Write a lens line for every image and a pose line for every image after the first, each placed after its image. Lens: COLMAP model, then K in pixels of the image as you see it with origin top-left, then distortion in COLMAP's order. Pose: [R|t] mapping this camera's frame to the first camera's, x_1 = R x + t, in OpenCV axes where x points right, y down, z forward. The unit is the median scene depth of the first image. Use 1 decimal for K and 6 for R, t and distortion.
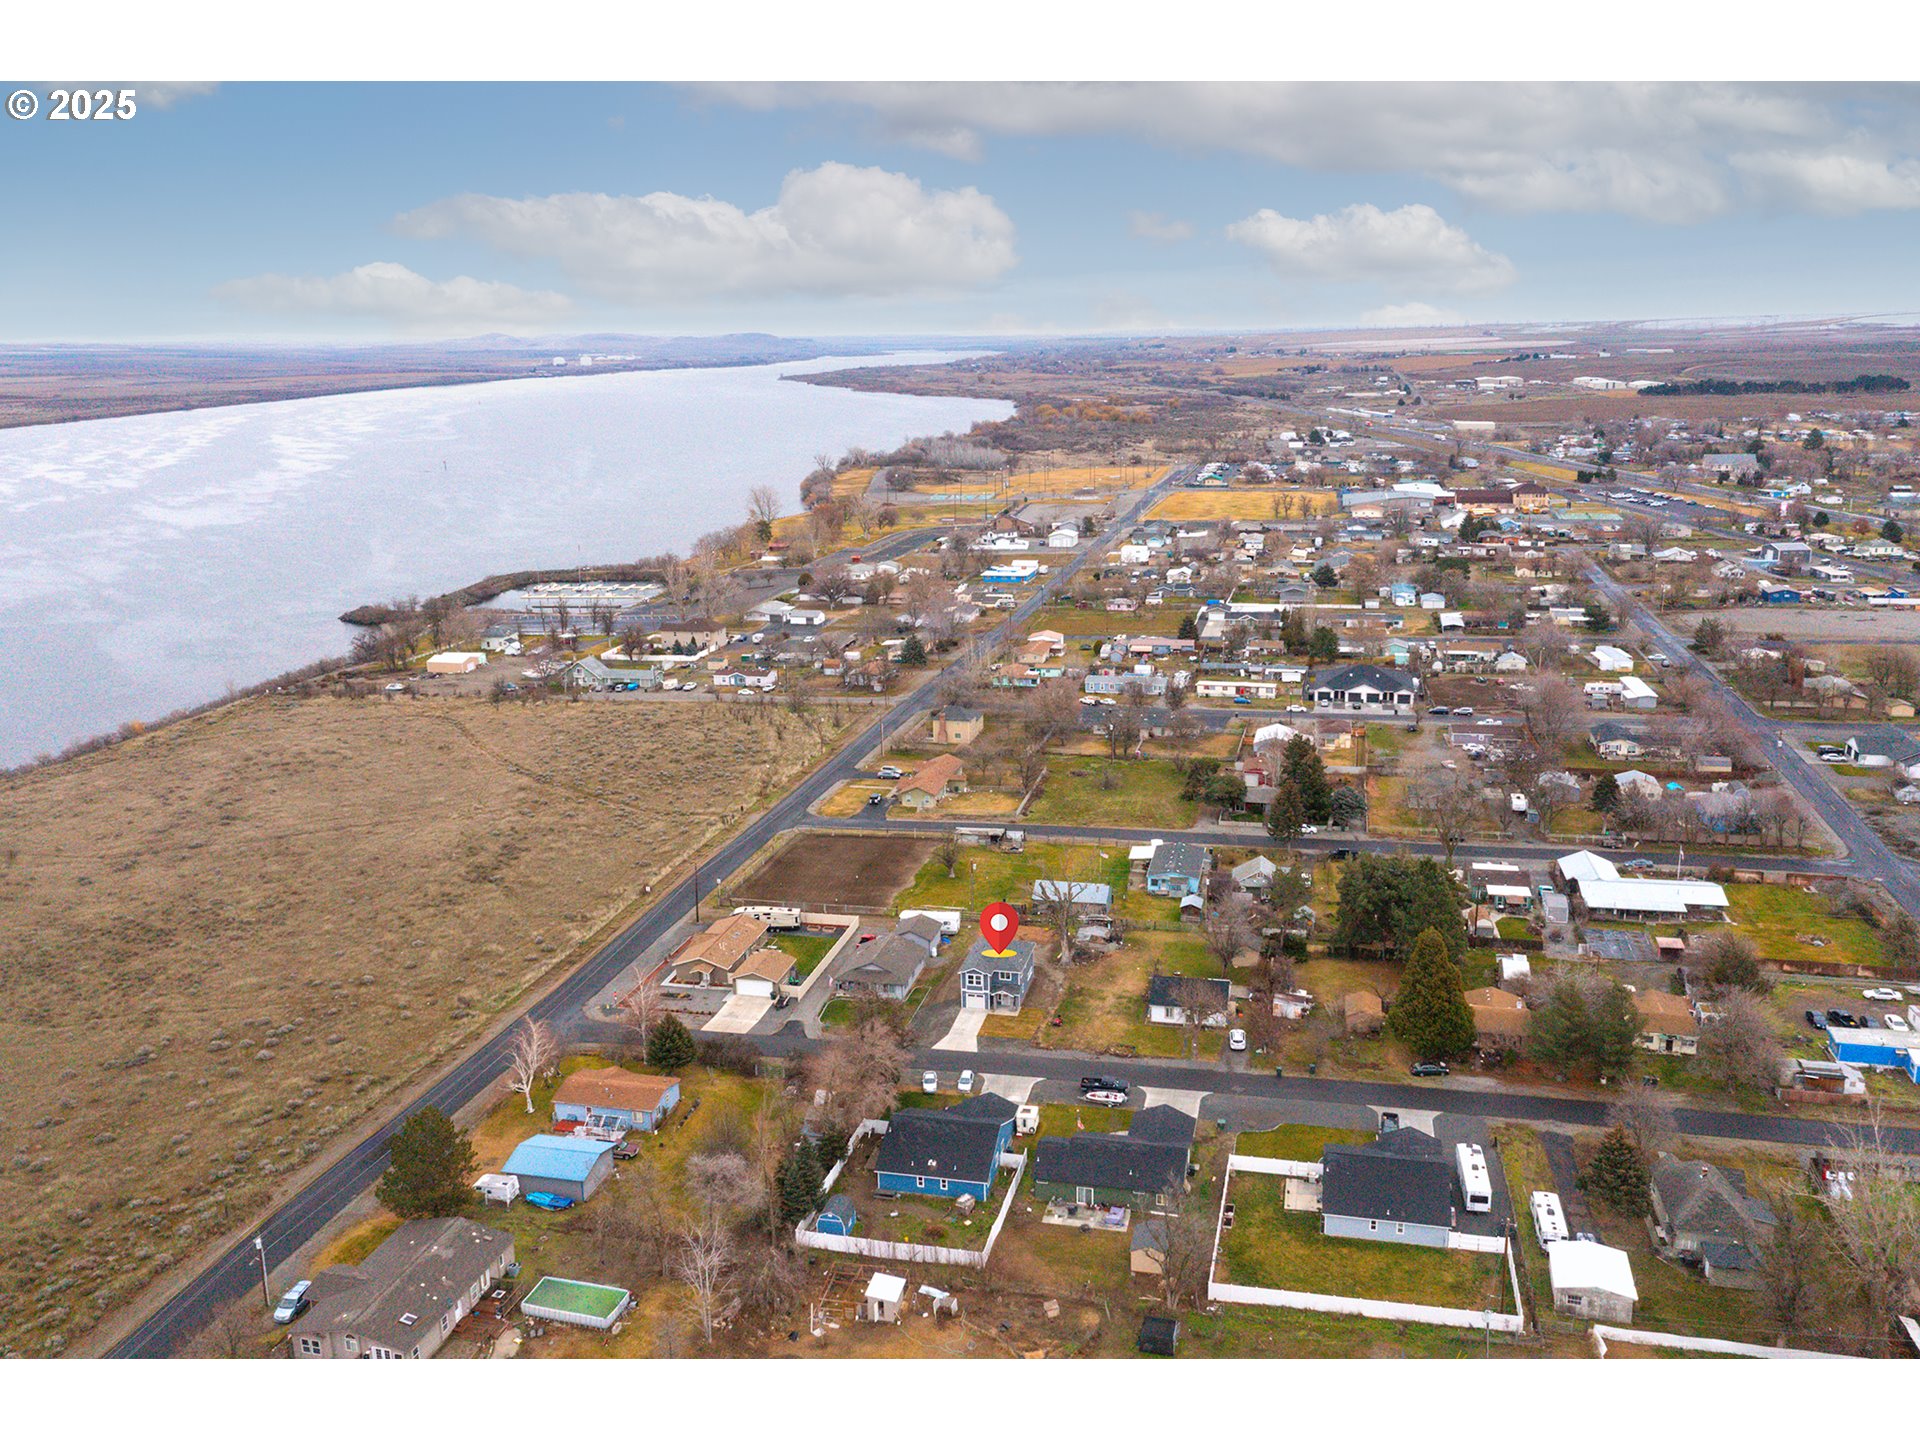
lens RADIAL K [[1575.3, 0, 960.0], [0, 1575.3, 720.0], [0, 0, 1]] dist [-0.004245, 0.003952]
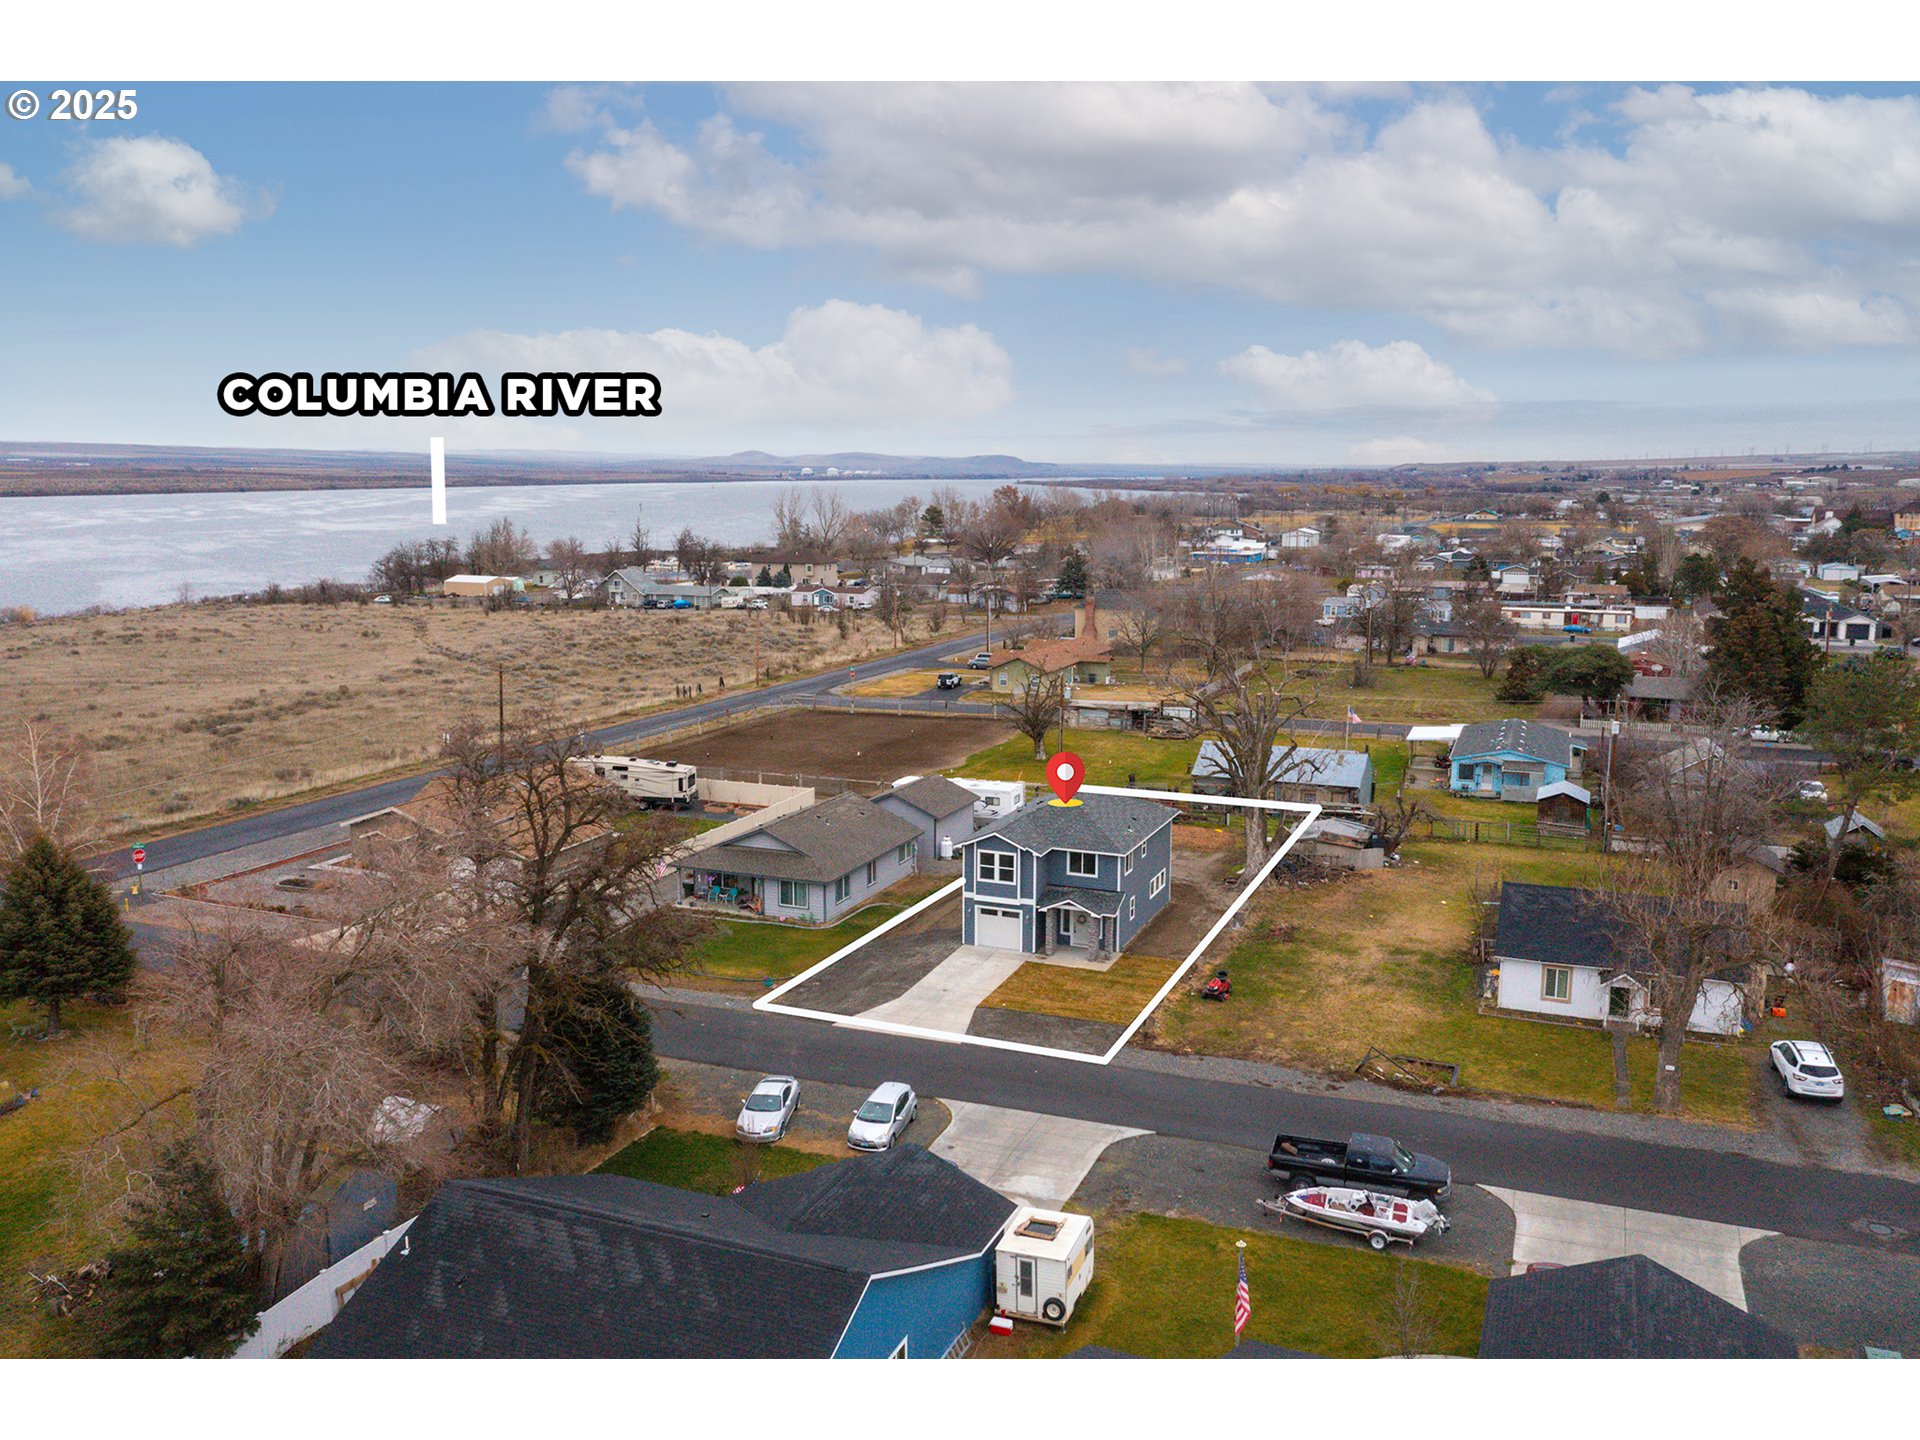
lens RADIAL K [[1575.3, 0, 960.0], [0, 1575.3, 720.0], [0, 0, 1]] dist [-0.004245, 0.003952]
pose [[0.987955, 0.052386, -0.145604, 0.053940], [-0.063920, 0.995080, -0.075696, 0.163644], [0.140922, 0.084091, 0.986443, 0.649829]]
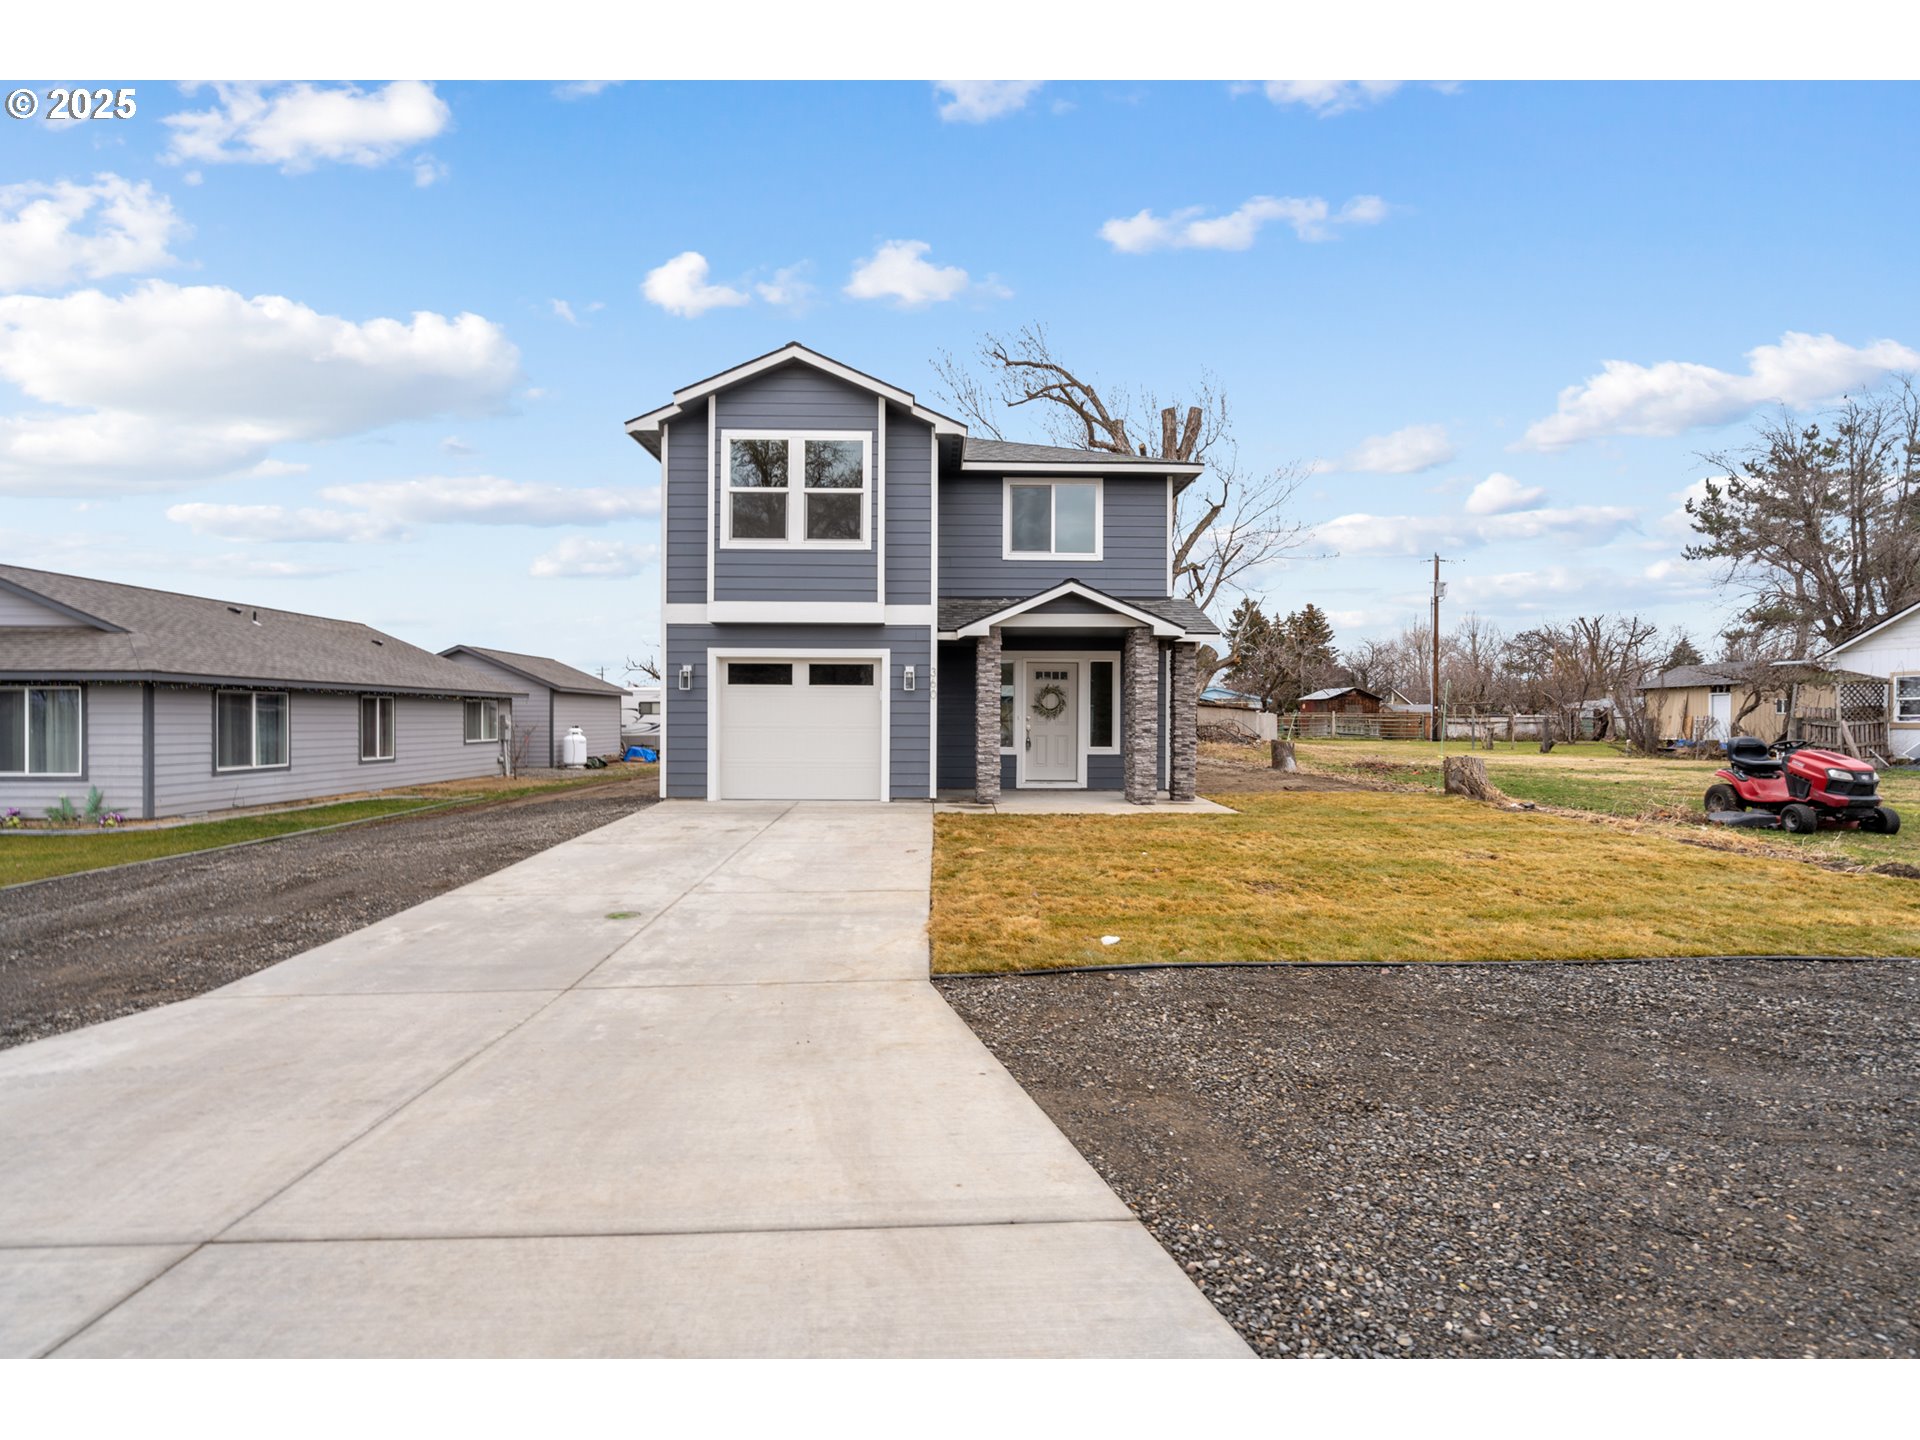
lens RADIAL K [[884.0, 0, 960.0], [0, 884.0, 720.0], [0, 0, 1]] dist [-0.001969, -0.000260]
pose [[0.964809, 0.028256, 0.261428, 0.004852], [0.036668, 0.970038, -0.240170, 0.199007], [-0.260381, 0.241304, 0.934866, 0.974140]]
